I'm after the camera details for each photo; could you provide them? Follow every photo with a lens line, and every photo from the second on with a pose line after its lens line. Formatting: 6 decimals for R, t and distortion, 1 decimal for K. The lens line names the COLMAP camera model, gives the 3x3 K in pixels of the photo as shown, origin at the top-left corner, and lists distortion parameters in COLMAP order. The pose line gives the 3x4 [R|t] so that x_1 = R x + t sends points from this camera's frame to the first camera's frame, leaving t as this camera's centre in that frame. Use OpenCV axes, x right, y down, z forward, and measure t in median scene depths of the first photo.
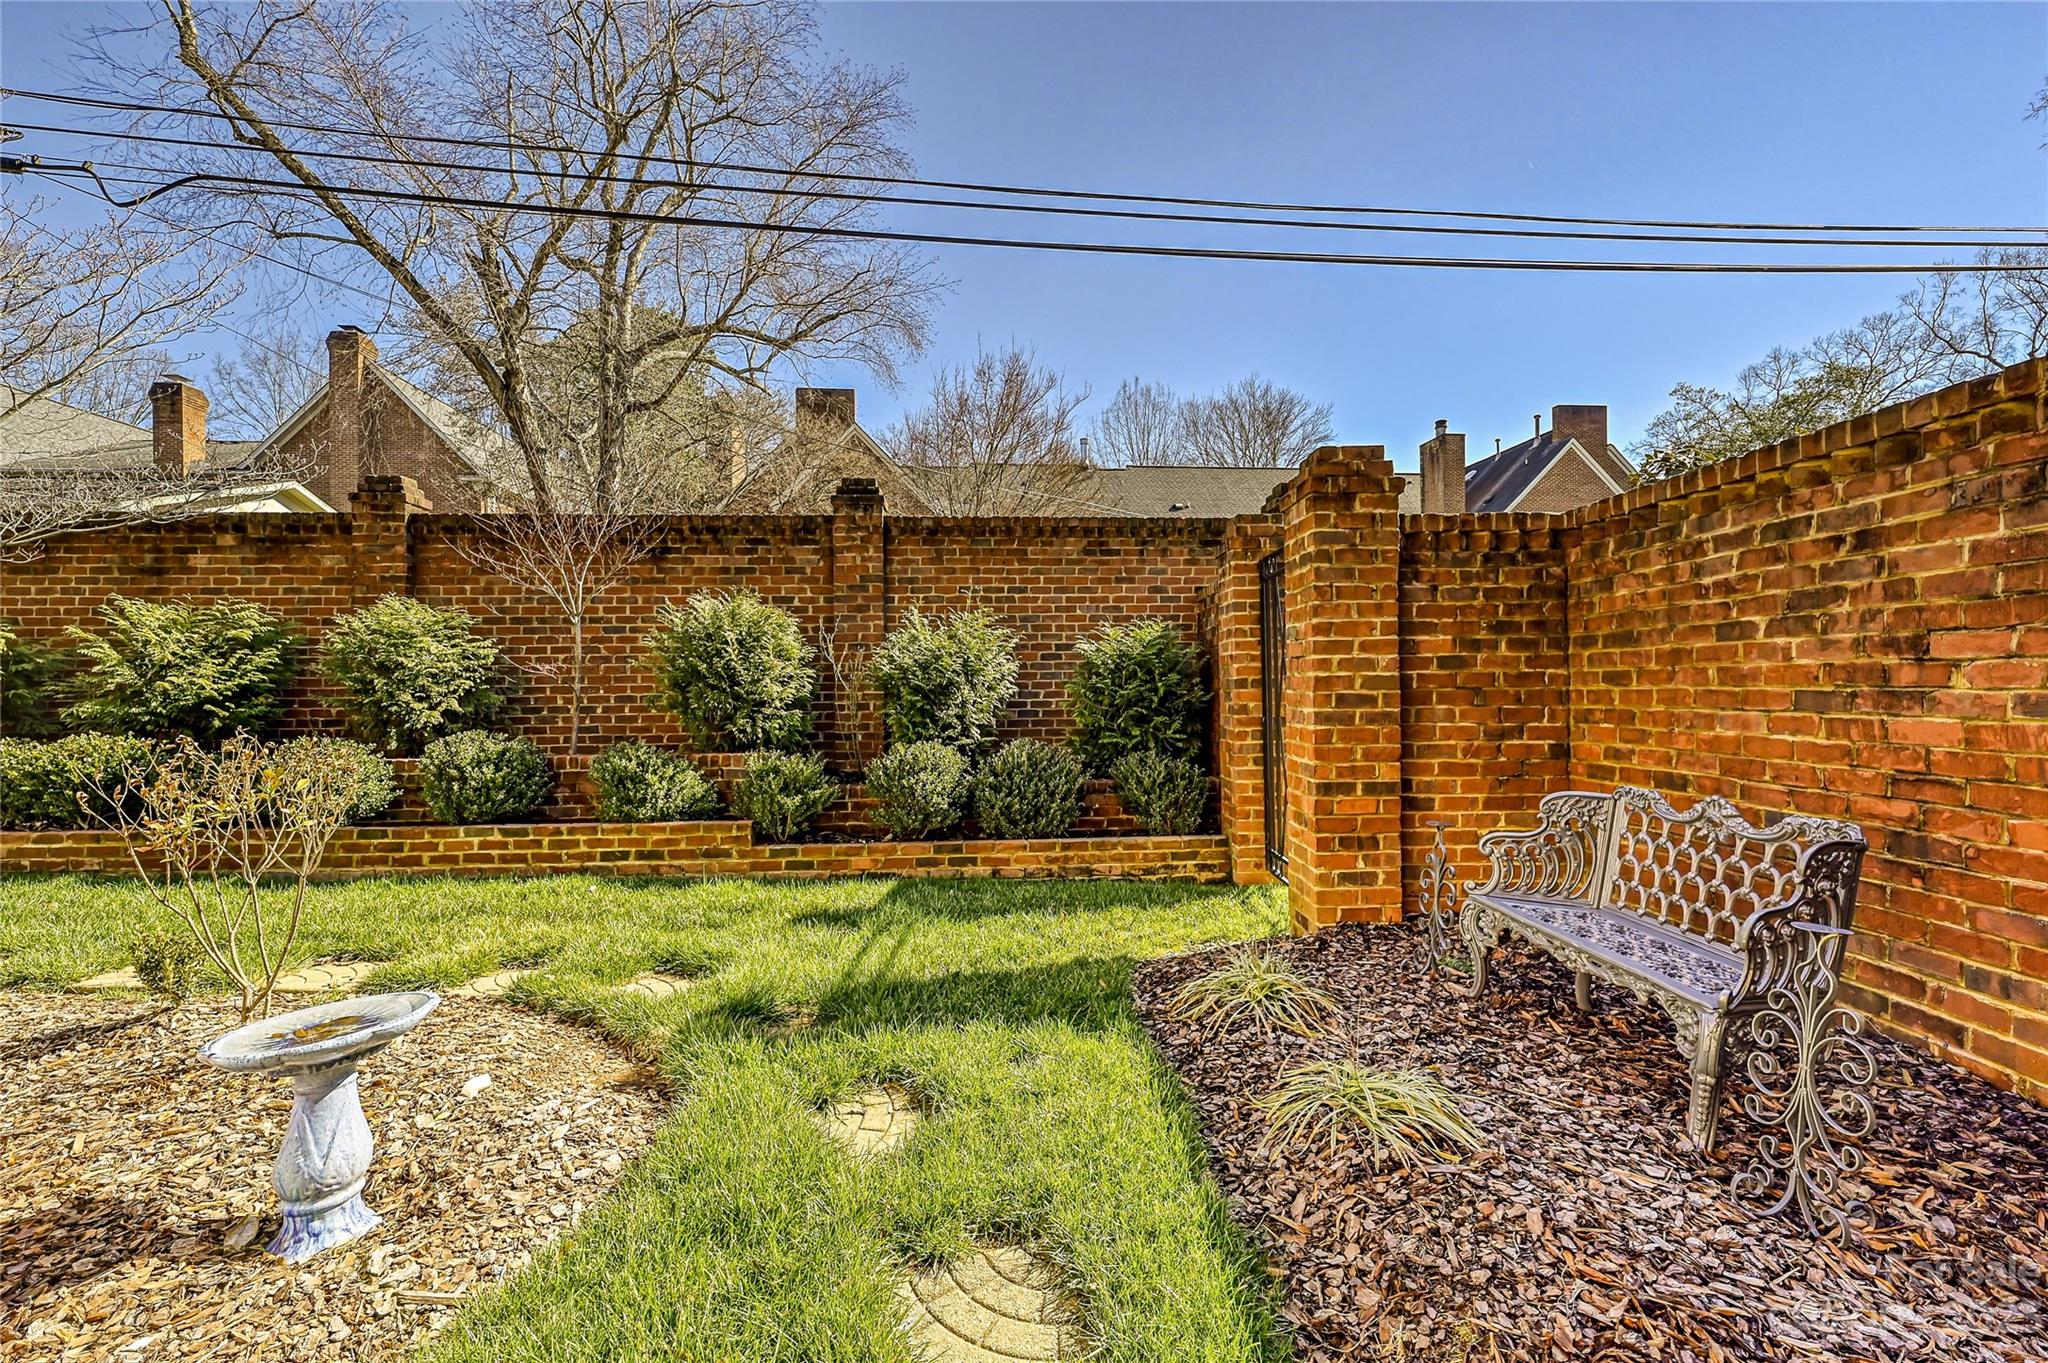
lens RADIAL K [[814.3, 0, 1023.3], [0, 814.3, 684.0], [0, 0, 1]] dist [-0.000784, -0.000337]
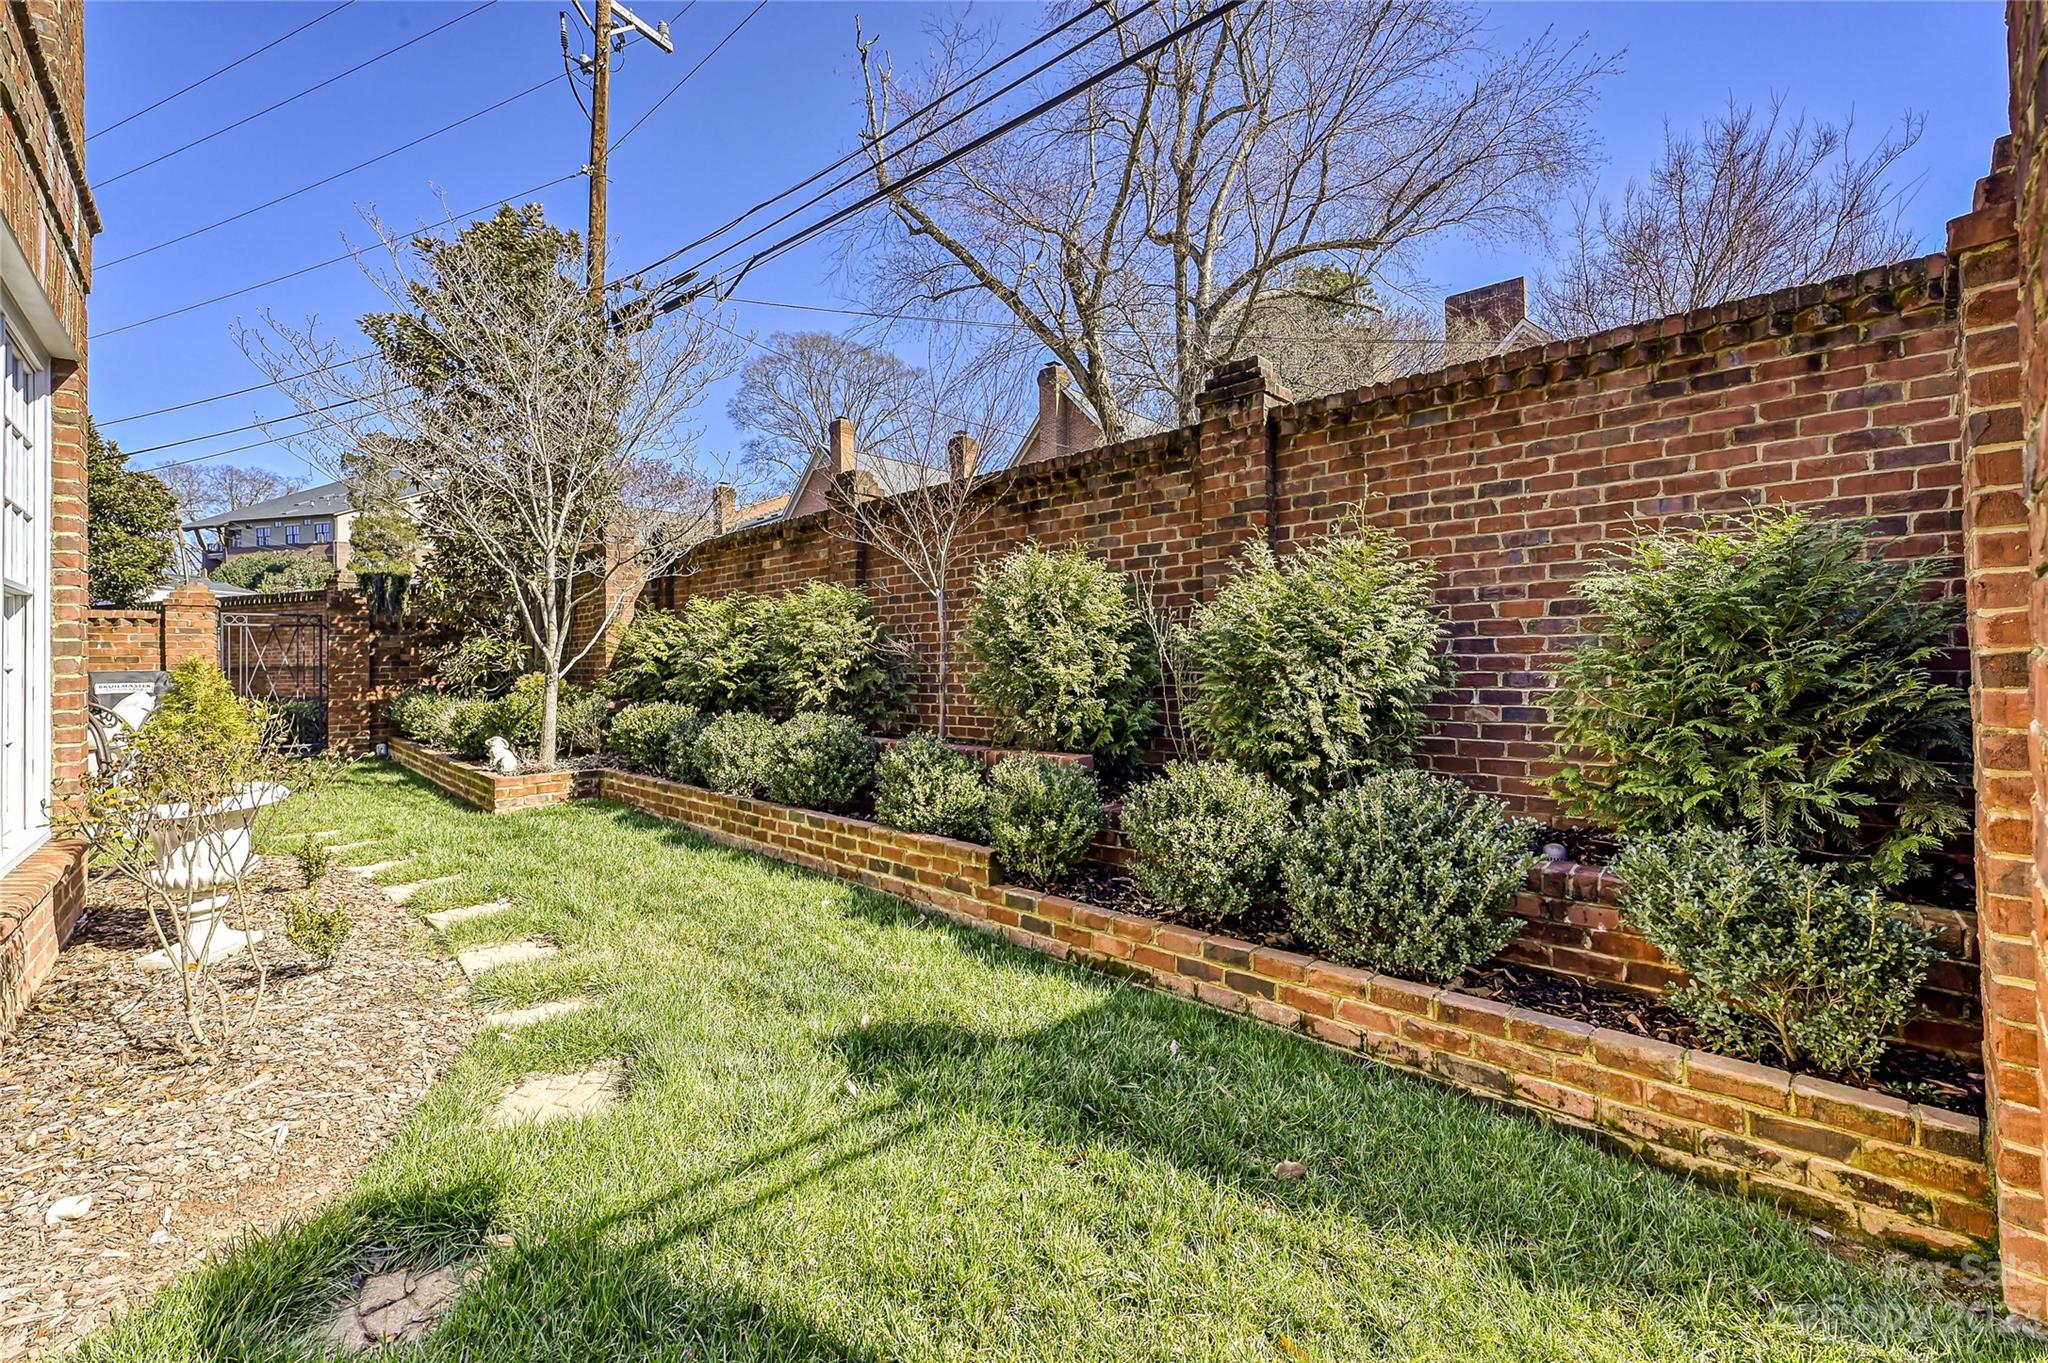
lens RADIAL K [[851.6, 0, 957.4], [0, 851.6, 653.2], [0, 0, 1]] dist [-0.000297, -0.000215]
pose [[0.685473, -0.009292, -0.728039, 0.160644], [0.012005, 0.999927, -0.001459, -0.008247], [0.727999, -0.007740, 0.685534, 0.338929]]
